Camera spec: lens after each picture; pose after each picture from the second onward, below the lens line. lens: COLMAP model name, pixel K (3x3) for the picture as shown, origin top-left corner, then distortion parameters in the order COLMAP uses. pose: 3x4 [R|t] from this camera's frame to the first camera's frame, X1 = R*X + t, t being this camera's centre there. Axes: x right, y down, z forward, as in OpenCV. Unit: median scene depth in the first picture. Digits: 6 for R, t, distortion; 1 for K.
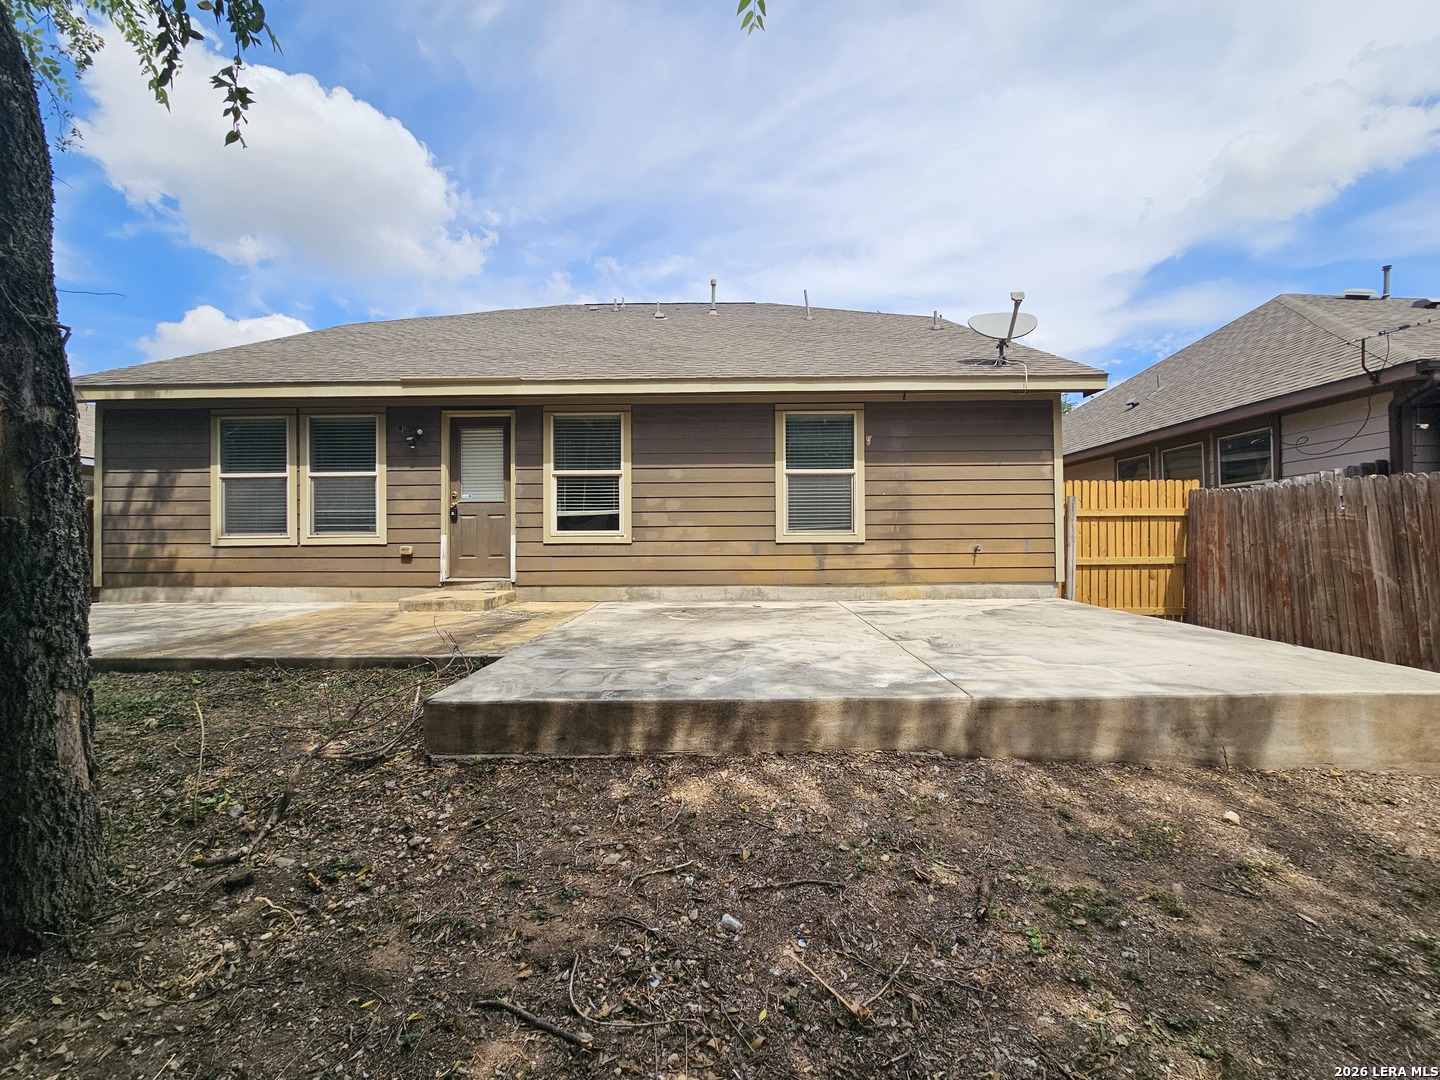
lens RADIAL K [[588.1, 0, 729.4], [0, 588.1, 539.7], [0, 0, 1]] dist [0.000150, 0.000006]
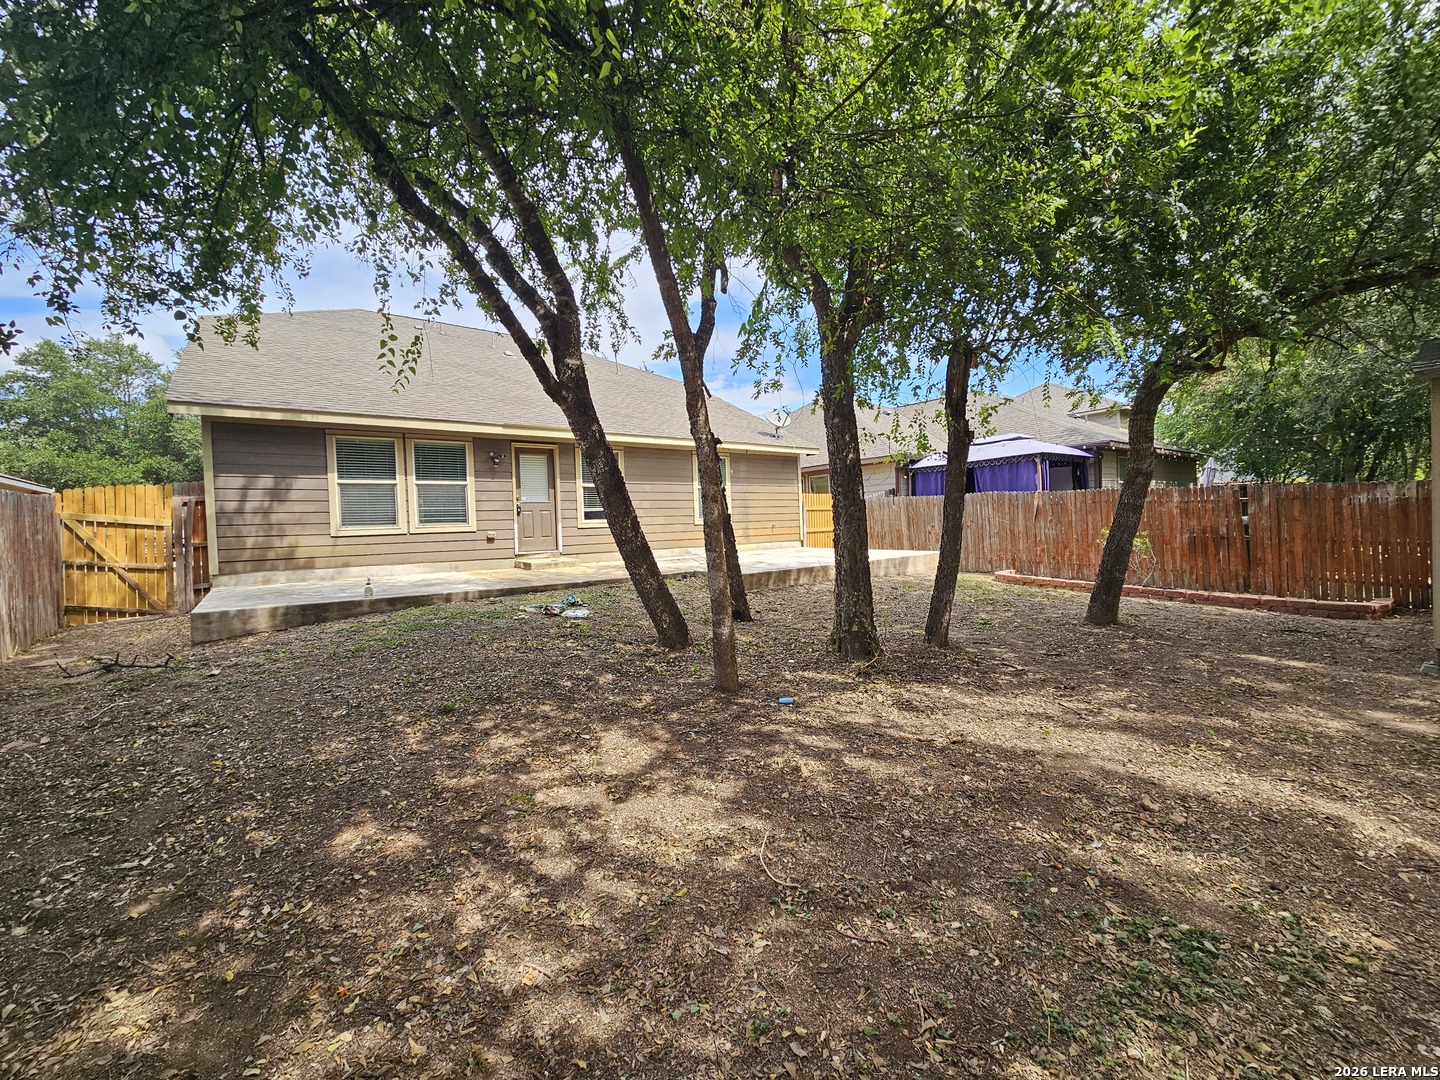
lens RADIAL K [[588.1, 0, 729.4], [0, 588.1, 539.7], [0, 0, 1]] dist [0.000150, 0.000006]
pose [[0.782779, -0.036688, 0.621218, -0.997987], [0.027730, 0.999325, 0.024077, 0.011352], [-0.621682, -0.001620, 0.783268, -0.542635]]
